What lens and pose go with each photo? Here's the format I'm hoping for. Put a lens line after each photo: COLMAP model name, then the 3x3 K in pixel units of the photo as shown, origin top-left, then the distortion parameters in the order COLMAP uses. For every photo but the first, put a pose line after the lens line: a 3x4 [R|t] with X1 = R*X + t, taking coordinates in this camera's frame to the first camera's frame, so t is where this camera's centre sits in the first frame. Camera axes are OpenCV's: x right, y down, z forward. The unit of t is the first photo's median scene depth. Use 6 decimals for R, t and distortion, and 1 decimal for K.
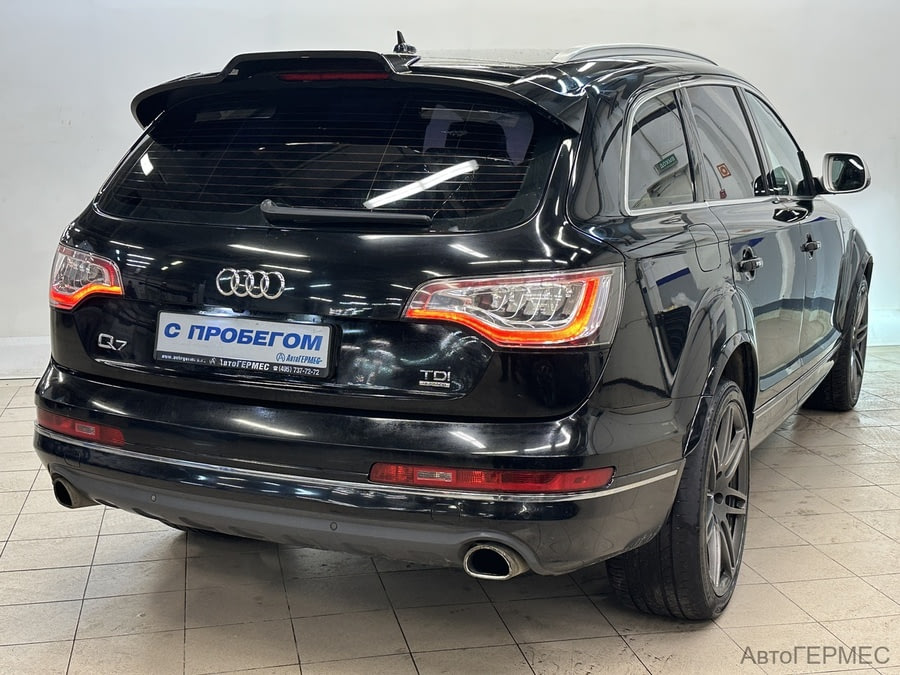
lens RADIAL K [[1245.7, 0, 450.2], [0, 1245.7, 337.4], [0, 0, 1]] dist [-0.120967, 0.000000]
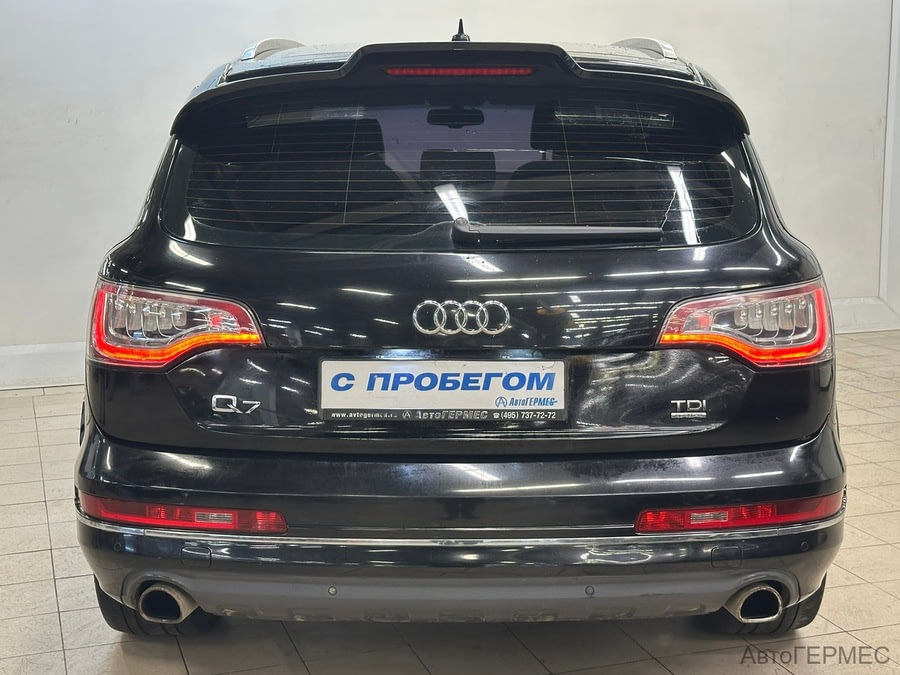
lens RADIAL K [[1285.1, 0, 457.4], [0, 1285.1, 332.9], [0, 0, 1]] dist [-0.017295, 0.000000]
pose [[0.927153, -0.075896, 0.366916, -0.478918], [0.079009, 0.996852, 0.006552, -0.038833], [-0.366258, 0.022915, 0.930231, 0.189918]]
